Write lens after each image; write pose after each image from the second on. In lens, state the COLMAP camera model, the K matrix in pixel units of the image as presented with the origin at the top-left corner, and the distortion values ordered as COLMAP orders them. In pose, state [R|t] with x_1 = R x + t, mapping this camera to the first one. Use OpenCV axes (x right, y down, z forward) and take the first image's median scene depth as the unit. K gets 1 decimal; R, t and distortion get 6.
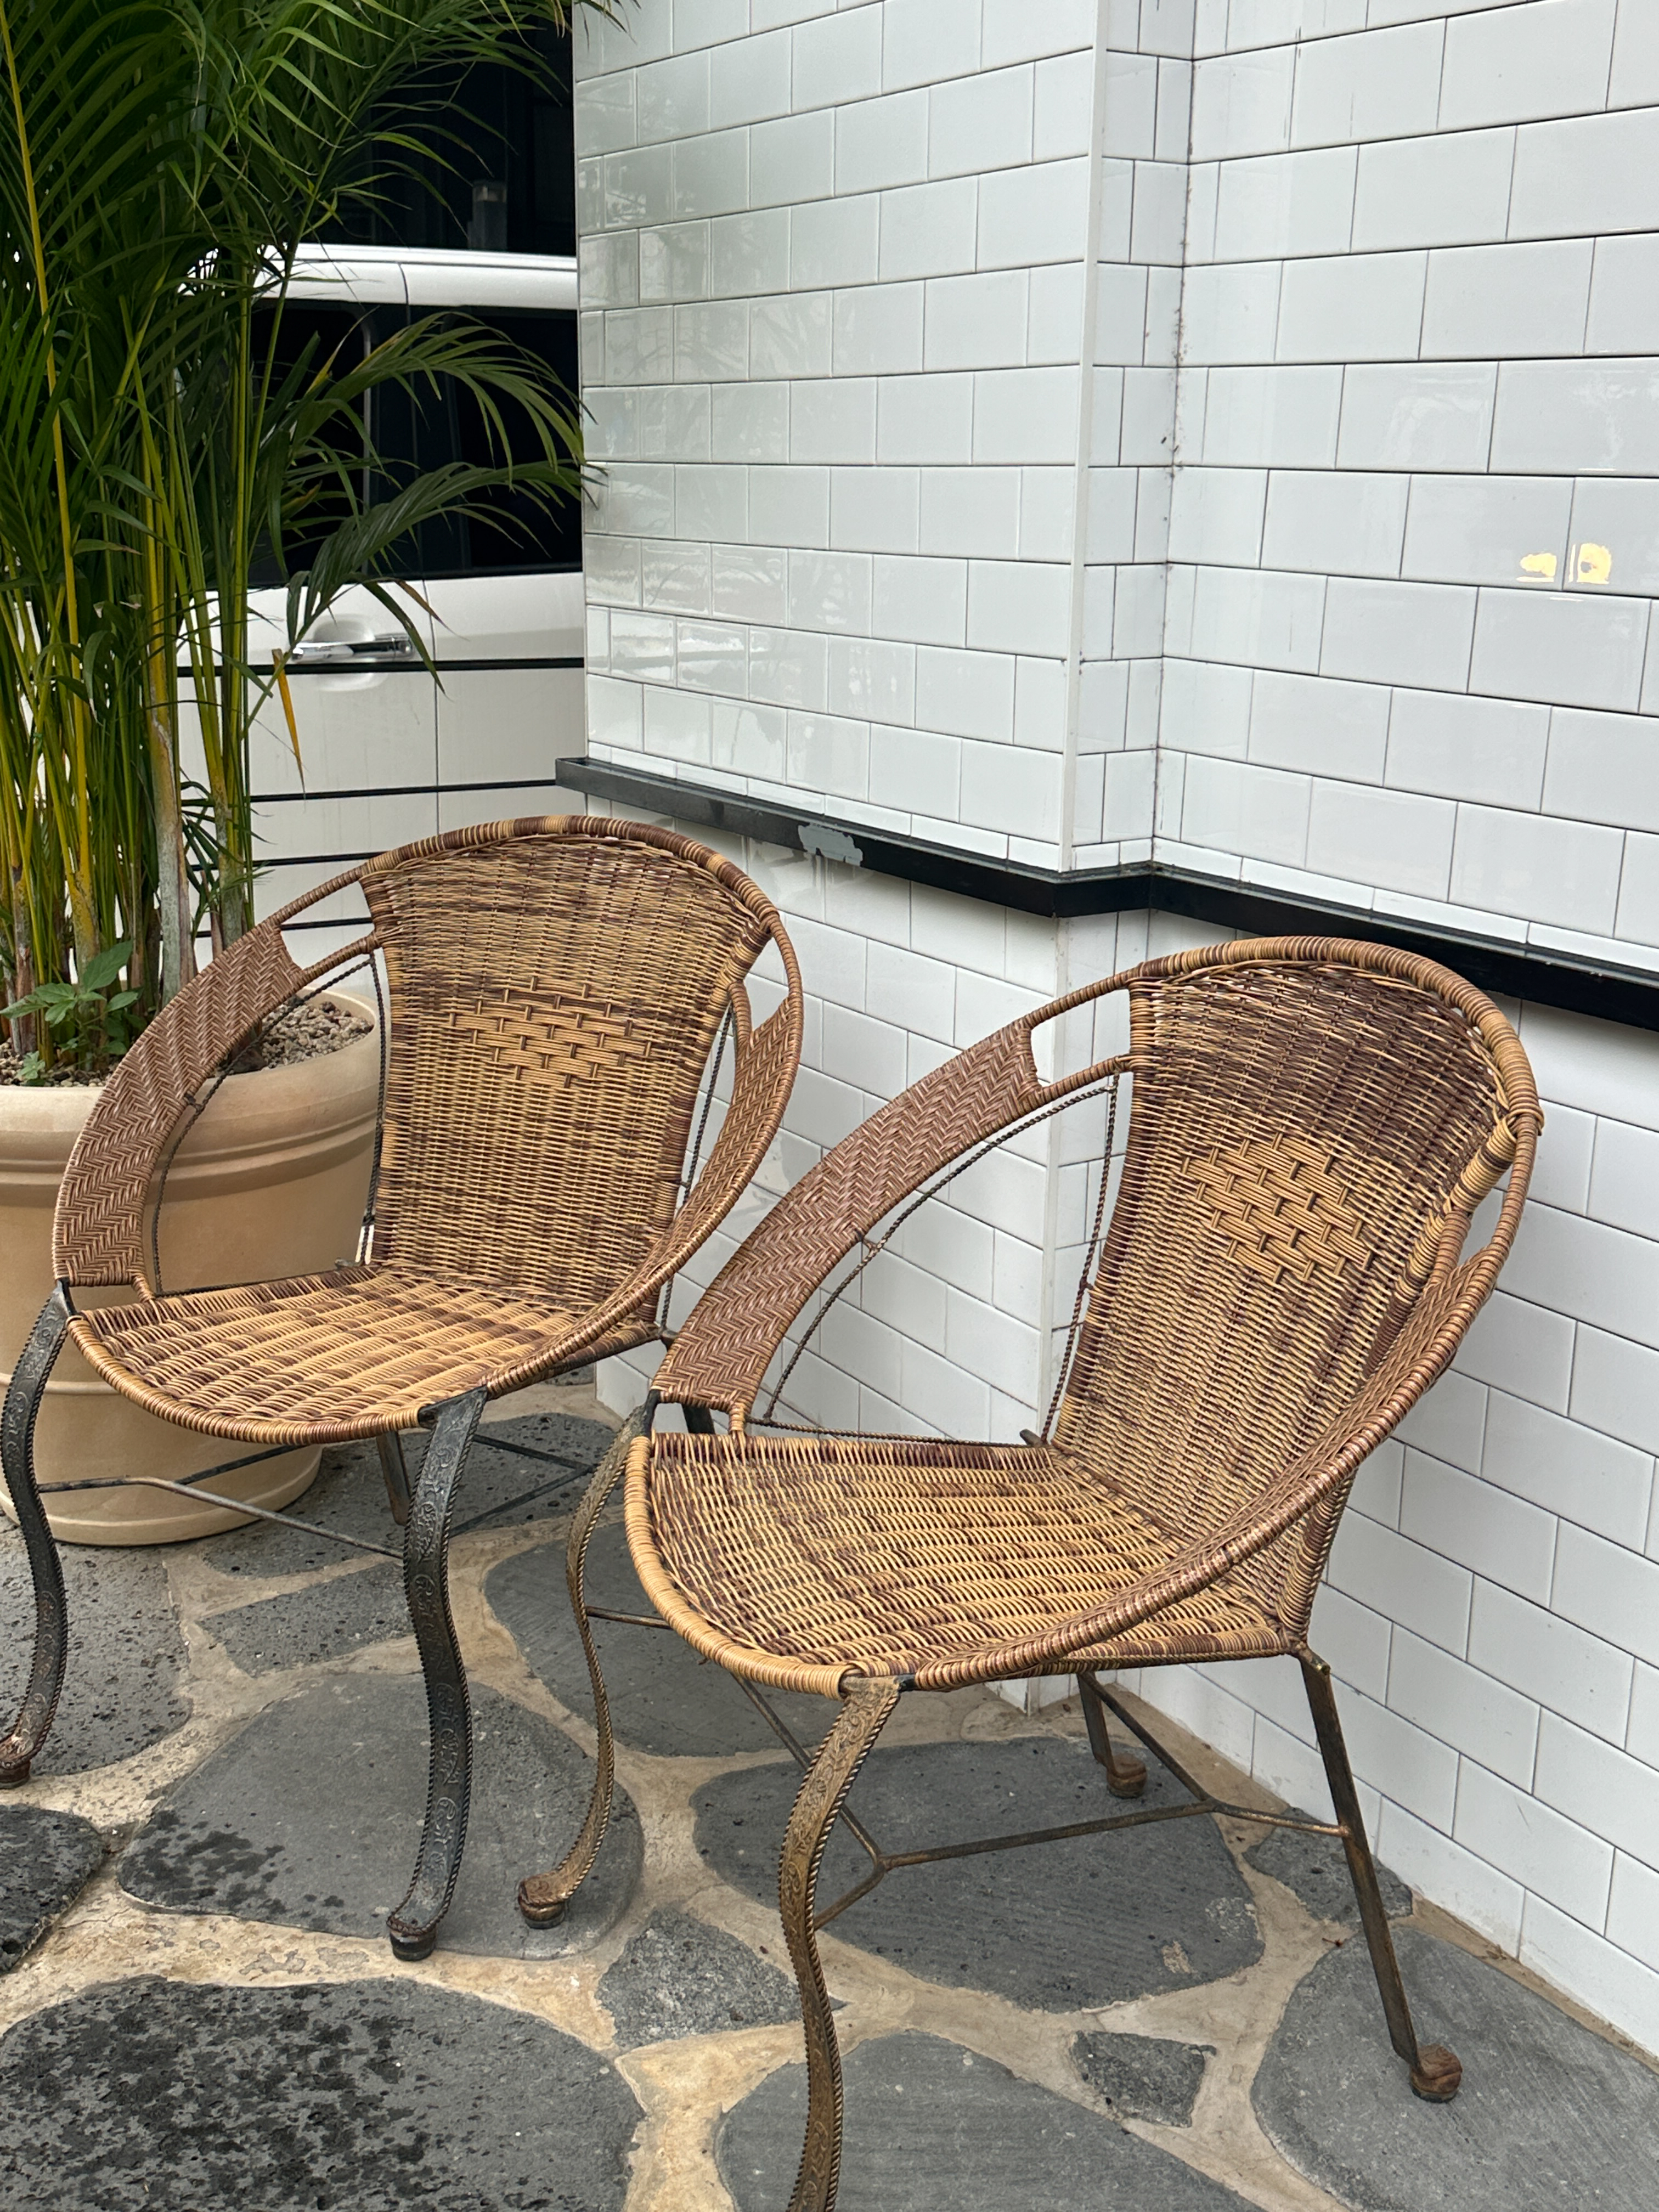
lens RADIAL K [[2425.6, 0, 828.5], [0, 2425.6, 1112.0], [0, 0, 1]] dist [0.102200, 0.000000]
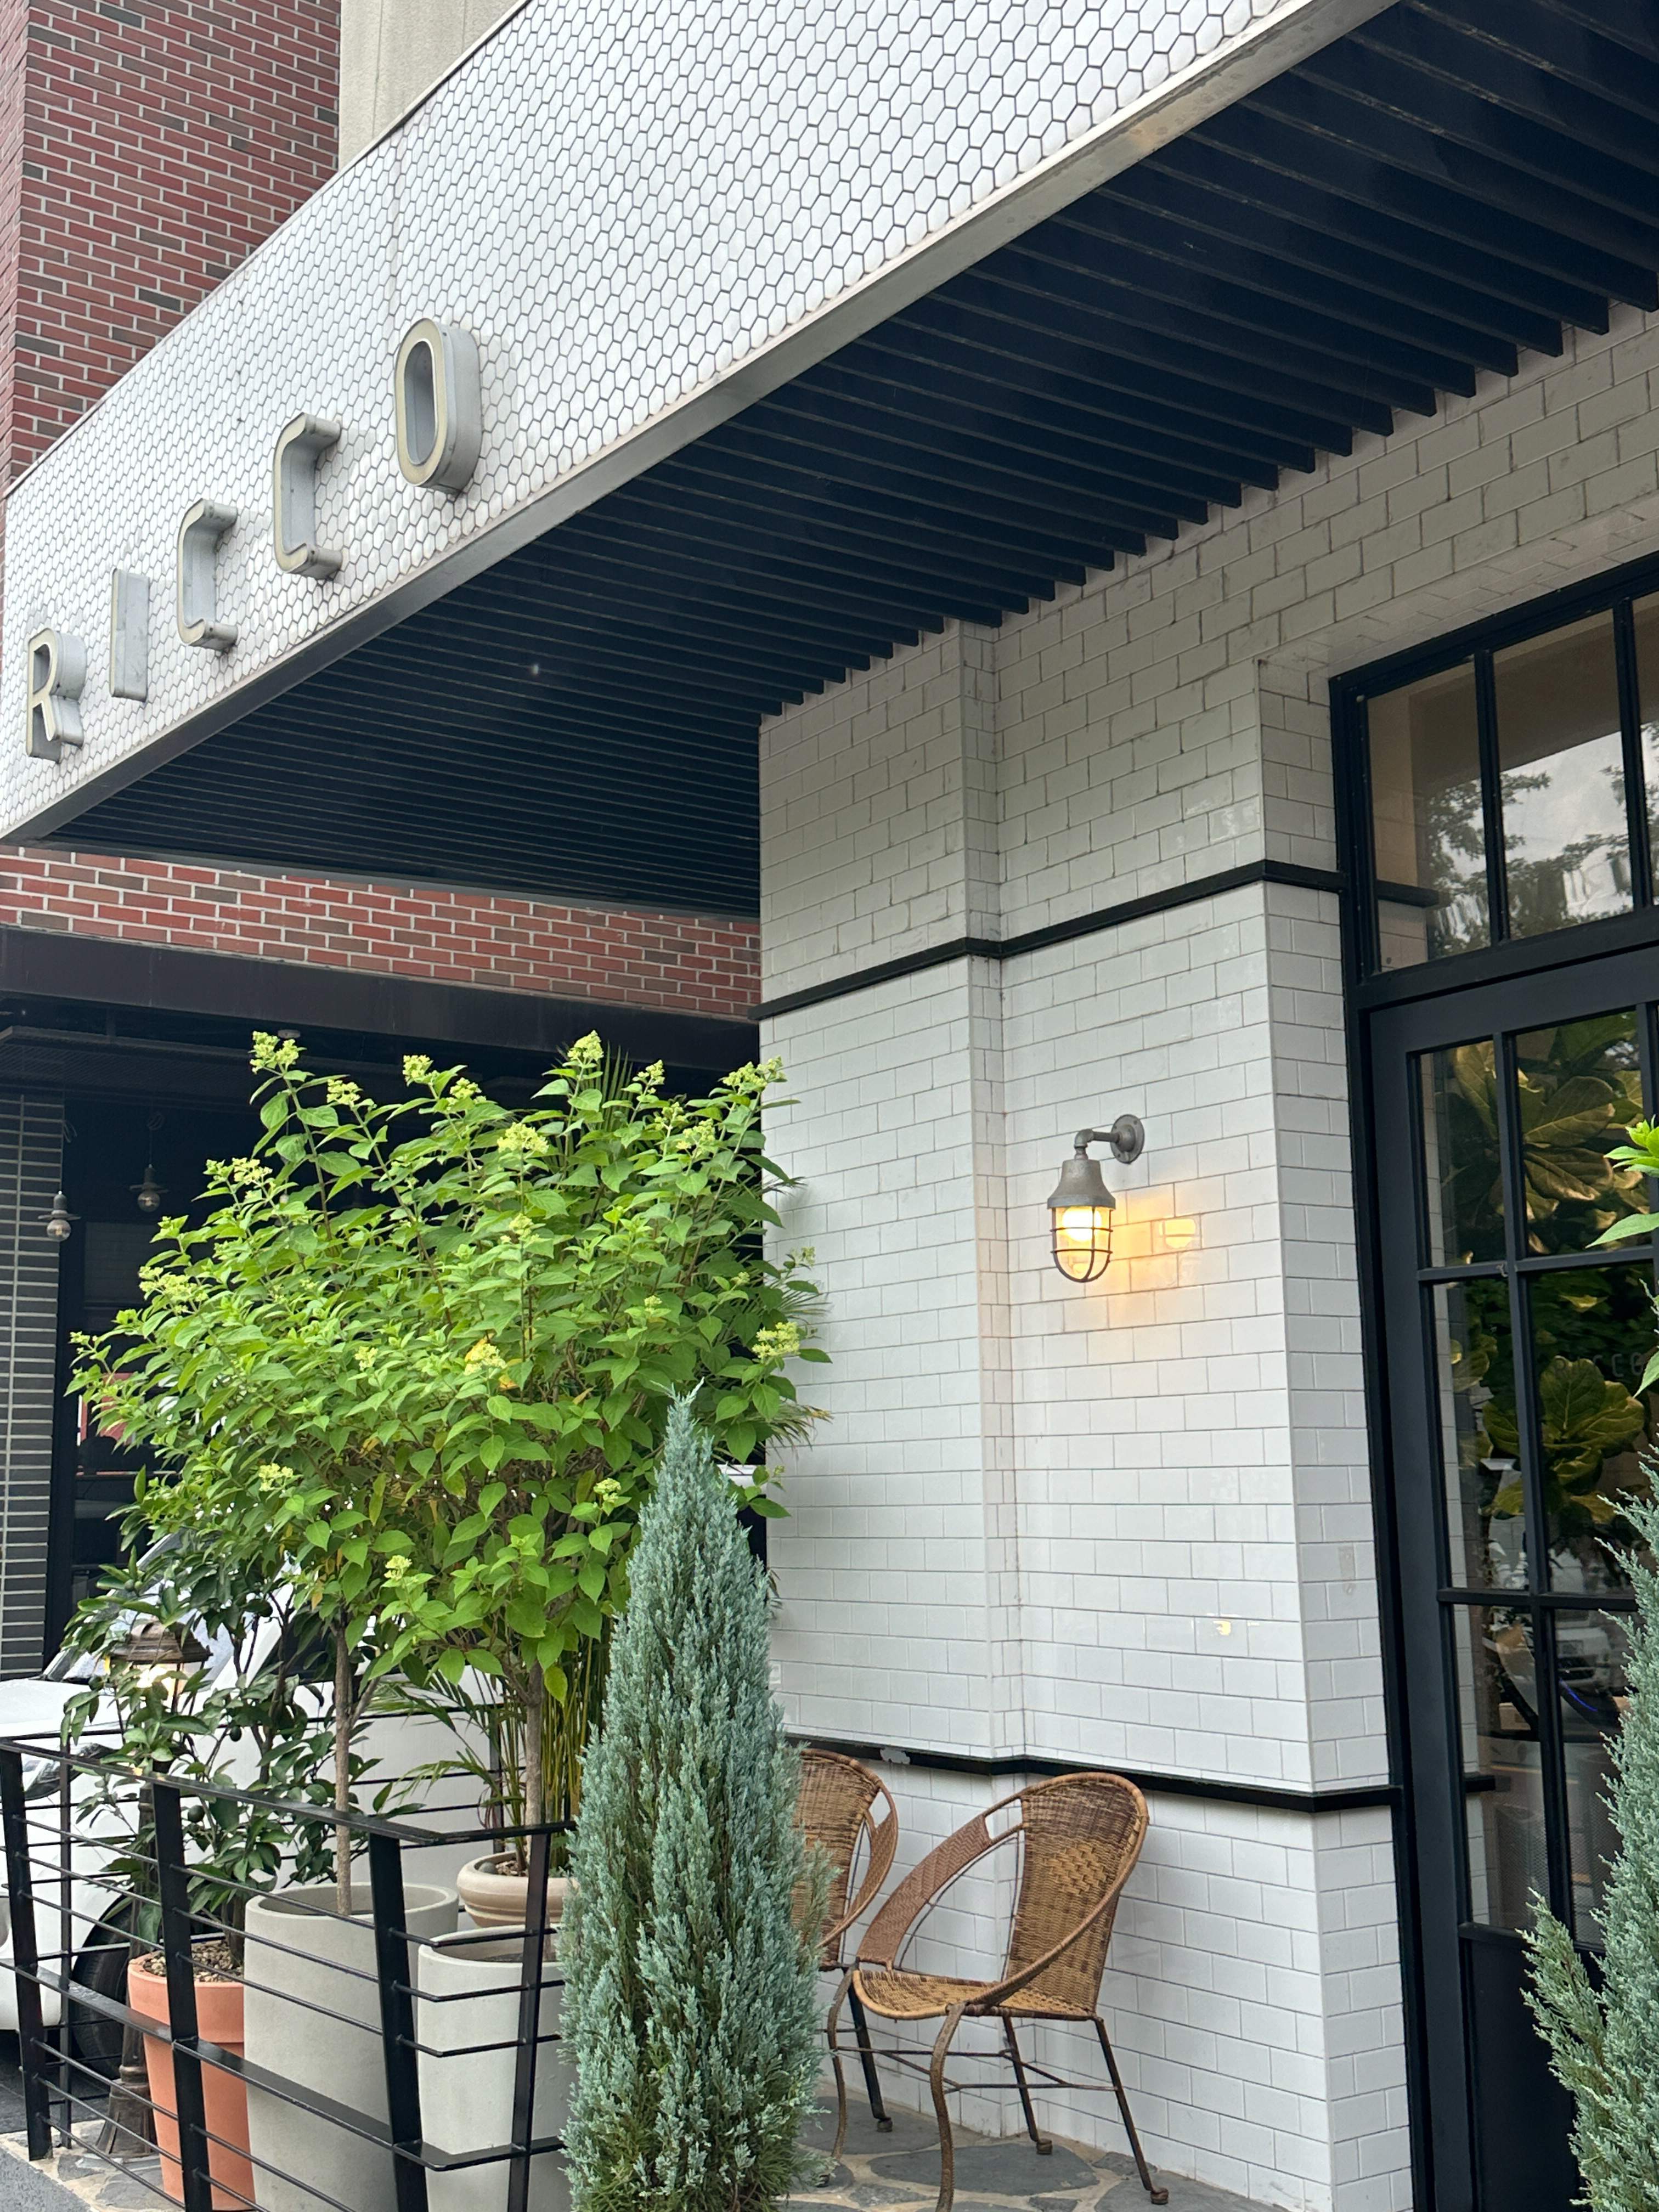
lens RADIAL K [[2425.6, 0, 824.0], [0, 2425.6, 1106.4], [0, 0, 1]] dist [0.102200, 0.000000]
pose [[0.998079, -0.026039, 0.056220, -0.227156], [0.046509, 0.914376, -0.402185, 0.329655], [-0.040934, 0.404027, 0.913831, -1.793576]]
